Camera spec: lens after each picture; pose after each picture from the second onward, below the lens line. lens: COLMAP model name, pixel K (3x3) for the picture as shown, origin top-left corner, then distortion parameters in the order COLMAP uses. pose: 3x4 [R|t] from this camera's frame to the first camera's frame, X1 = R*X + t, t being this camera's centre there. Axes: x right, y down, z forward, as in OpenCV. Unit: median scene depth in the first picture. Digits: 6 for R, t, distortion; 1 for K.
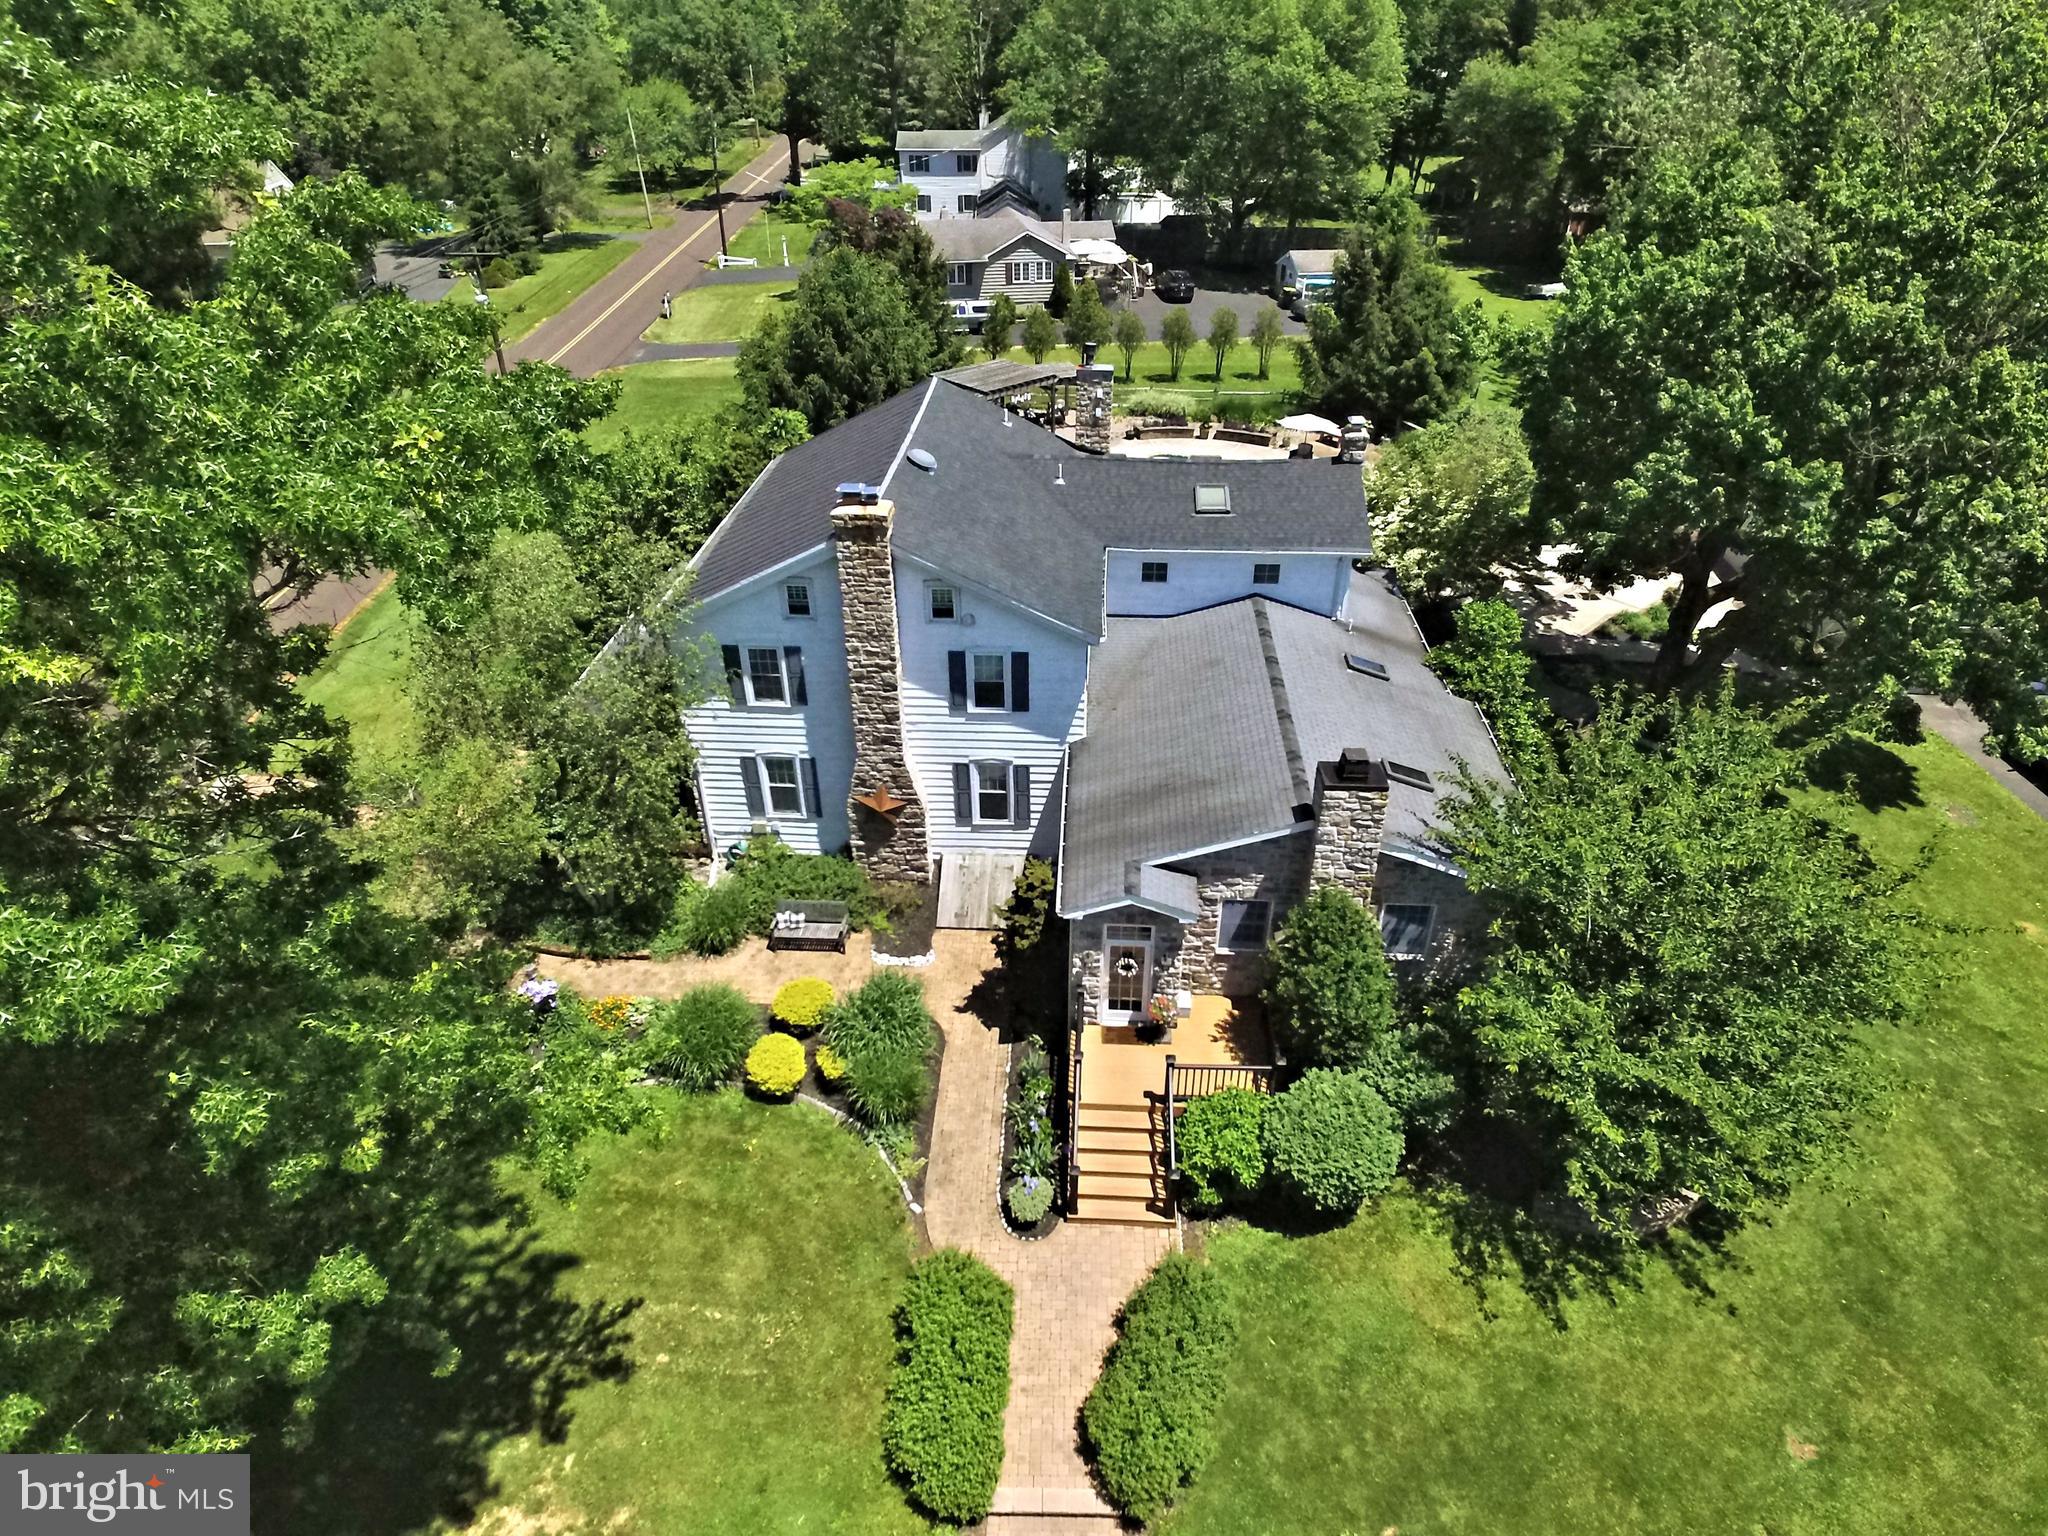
lens RADIAL K [[1186.9, 0, 1052.7], [0, 1186.9, 762.3], [0, 0, 1]] dist [0.000162, 0.002176]
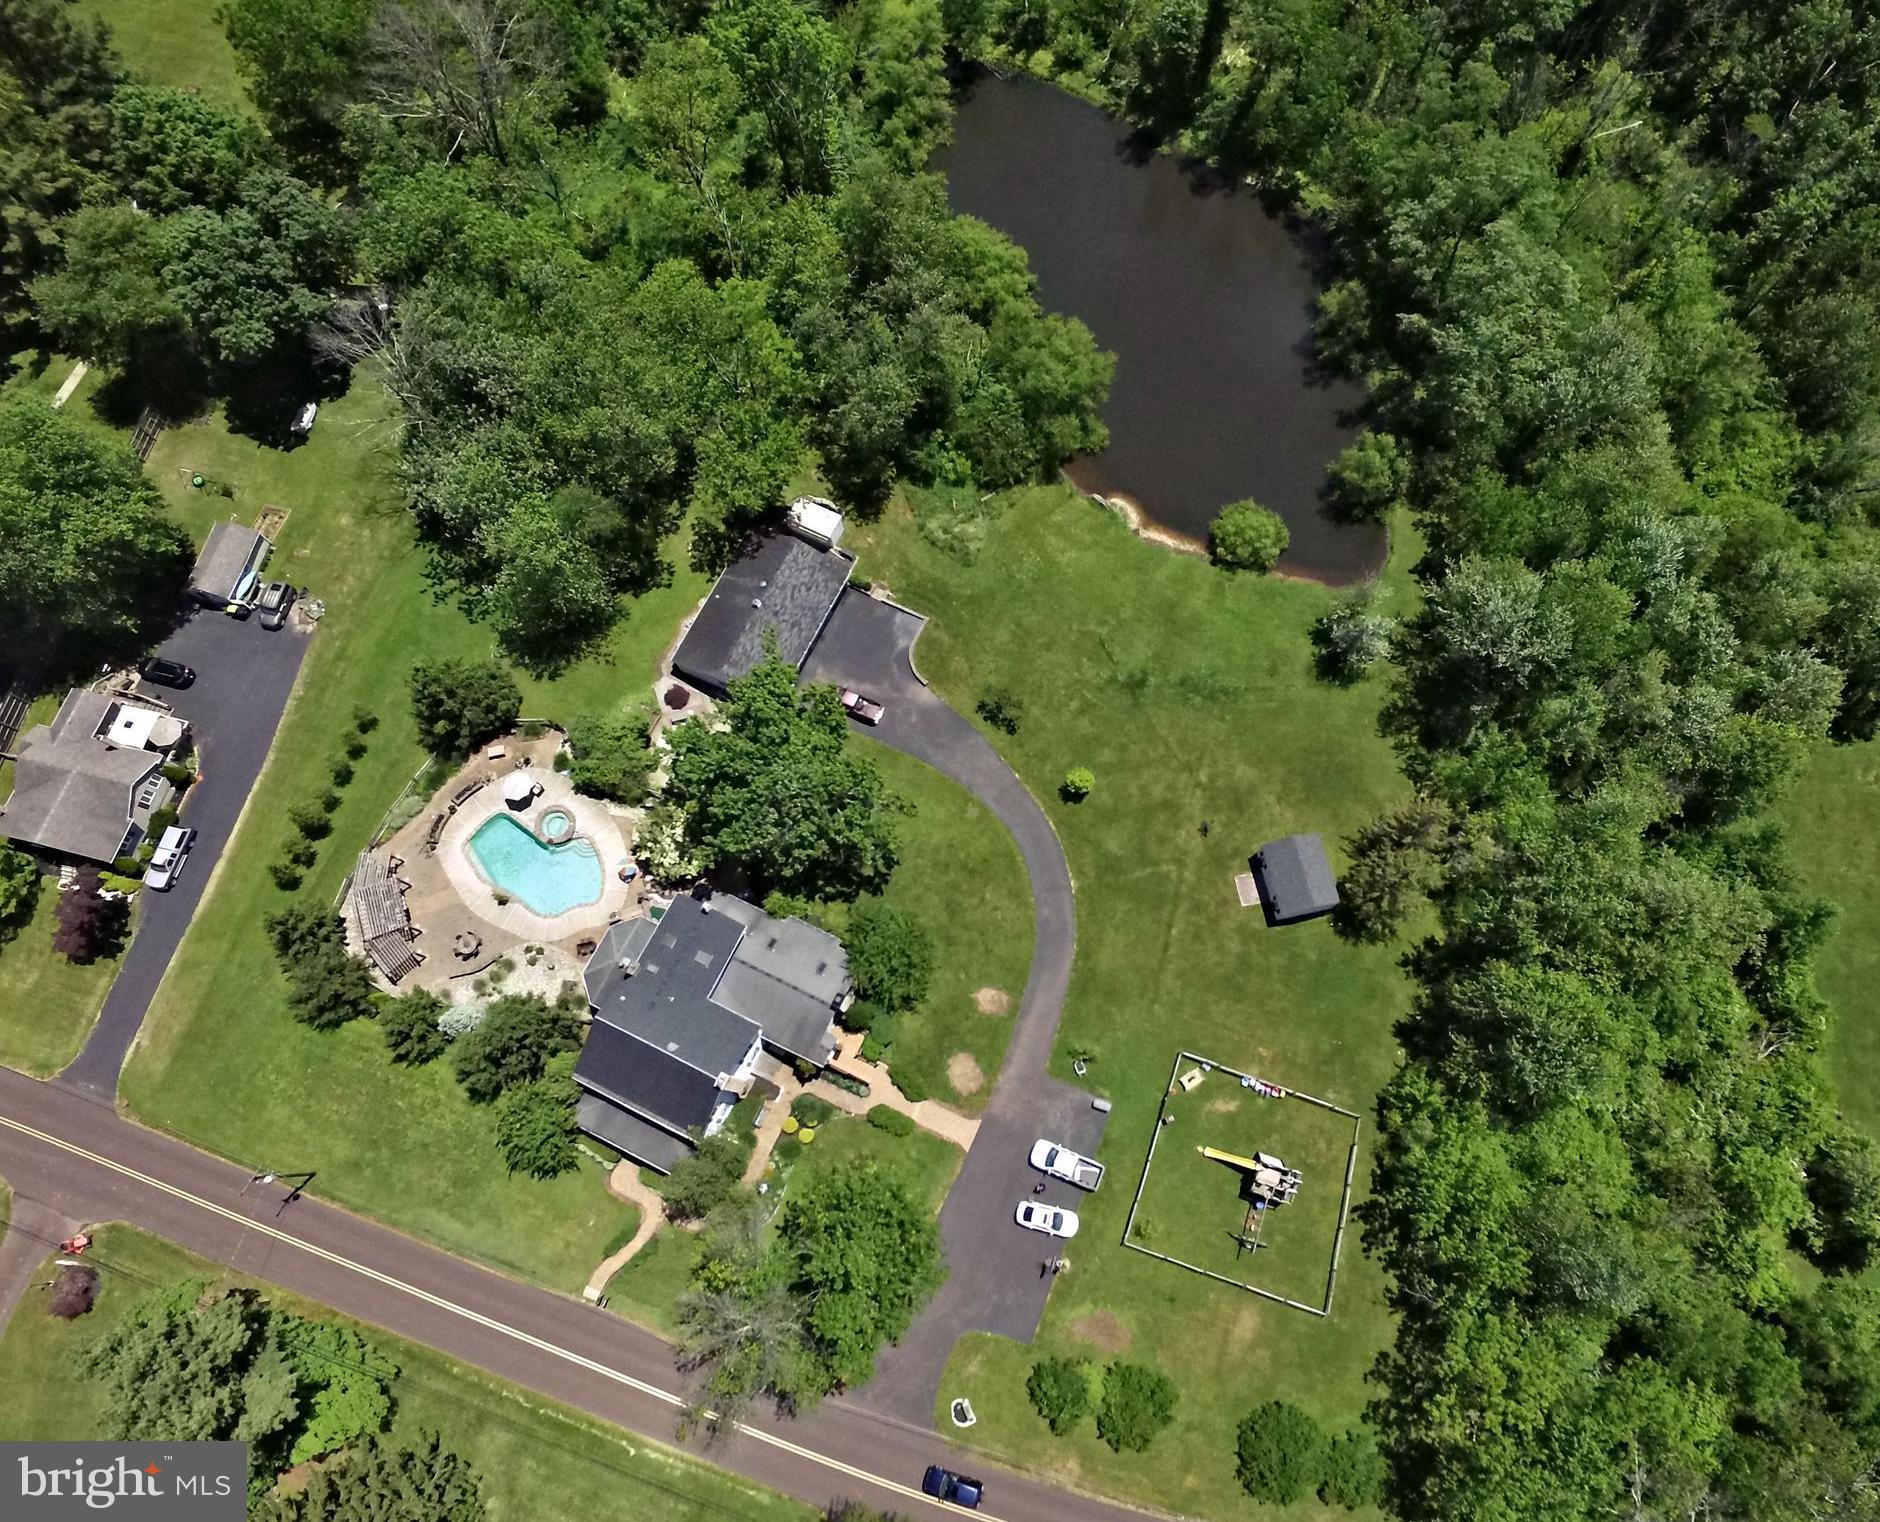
lens RADIAL K [[1226.5, 0, 1051.6], [0, 1226.5, 750.6], [0, 0, 1]] dist [0.002350, -0.001614]
pose [[0.383495, -0.874235, 0.297732, 0.000285], [0.478478, 0.463817, 0.745609, -2.726360], [-0.789931, -0.143479, 0.596174, -1.777118]]
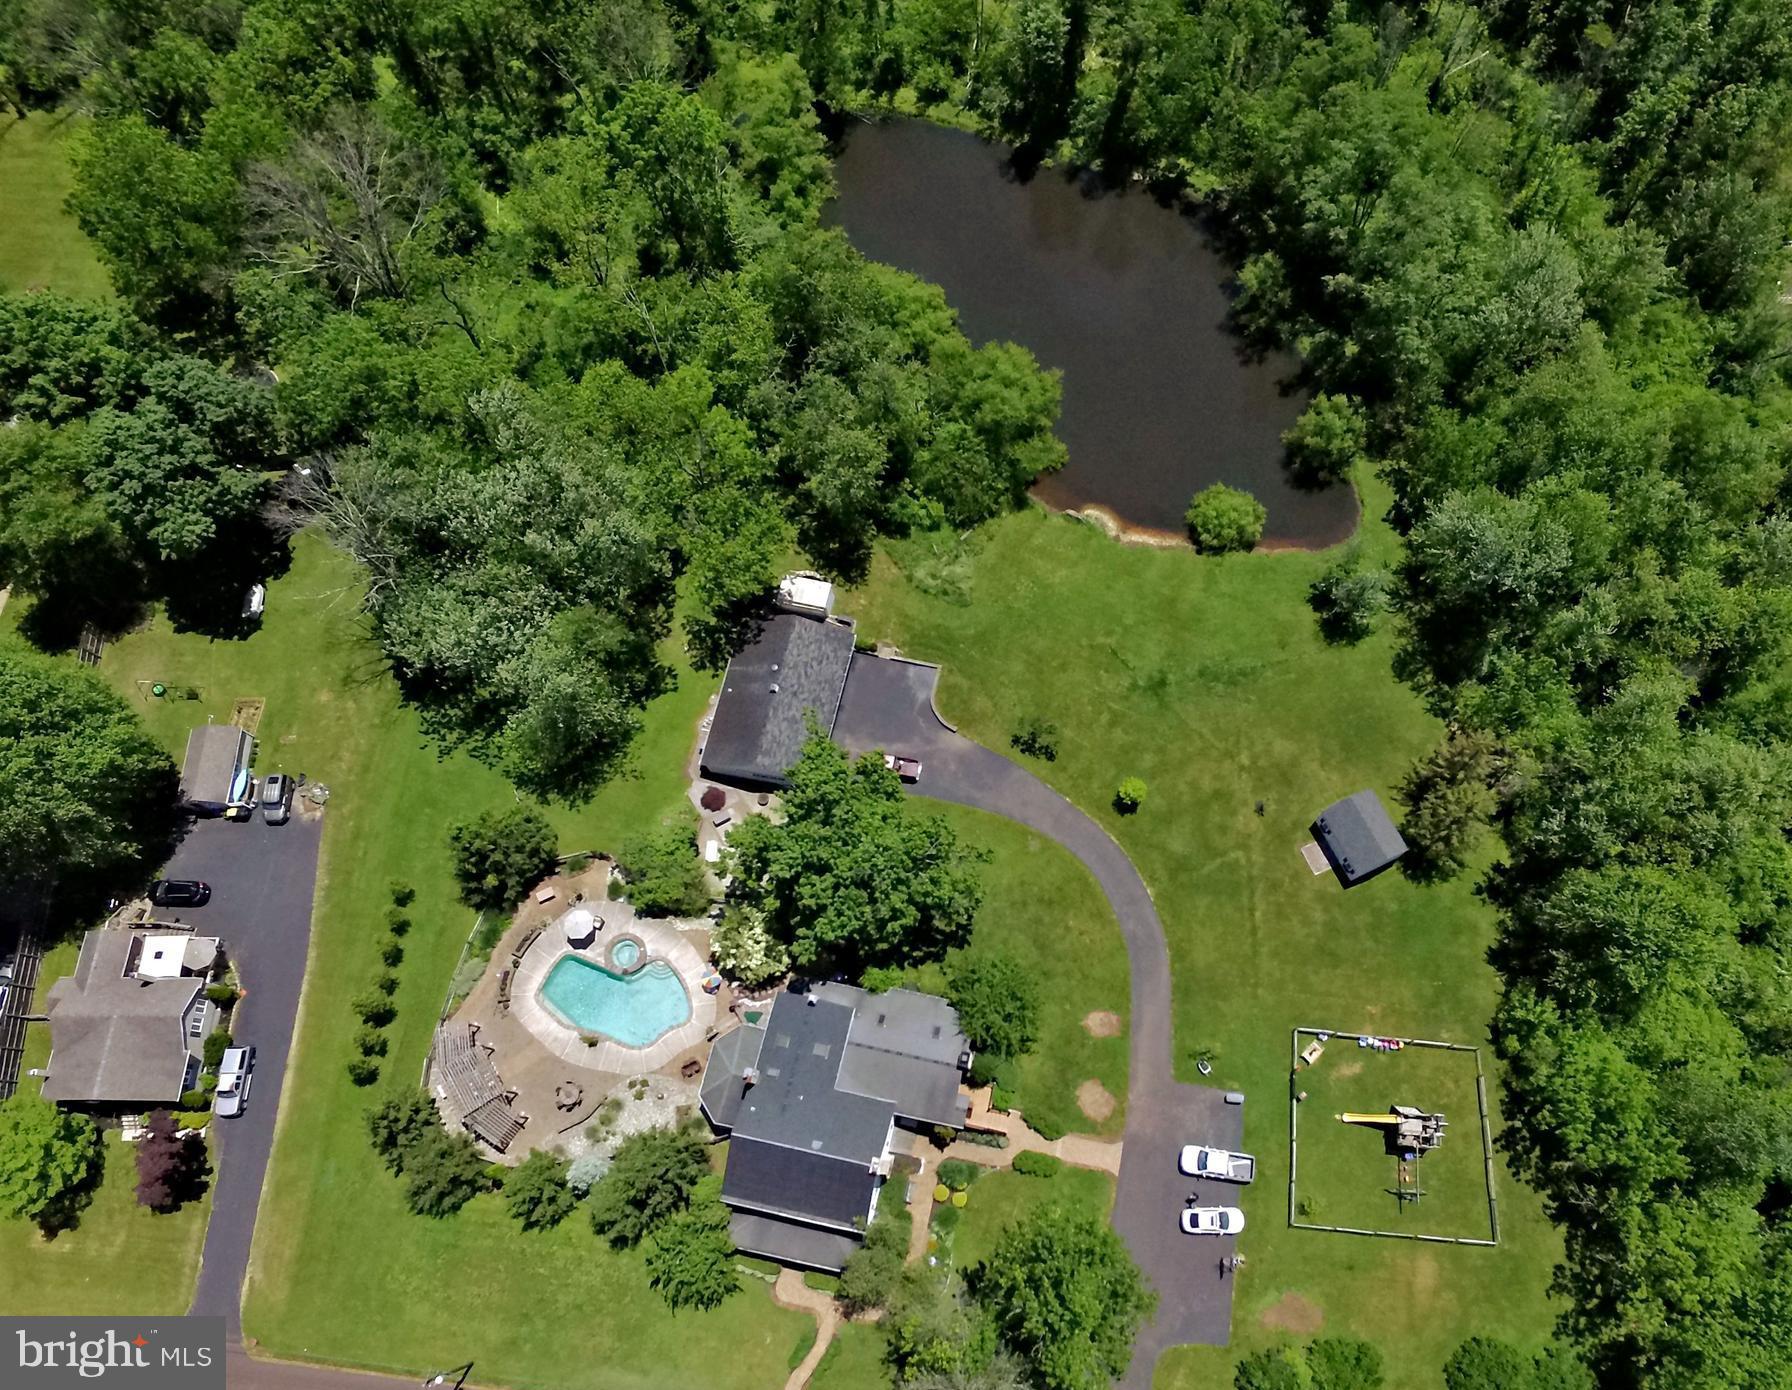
lens RADIAL K [[1228.5, 0, 1050.4], [0, 1228.5, 760.7], [0, 0, 1]] dist [0.000081, 0.000346]
pose [[0.157782, -0.934061, 0.320368, -0.105390], [0.512386, 0.354780, 0.782043, -2.987680], [-0.844136, 0.040760, 0.534578, -1.405312]]
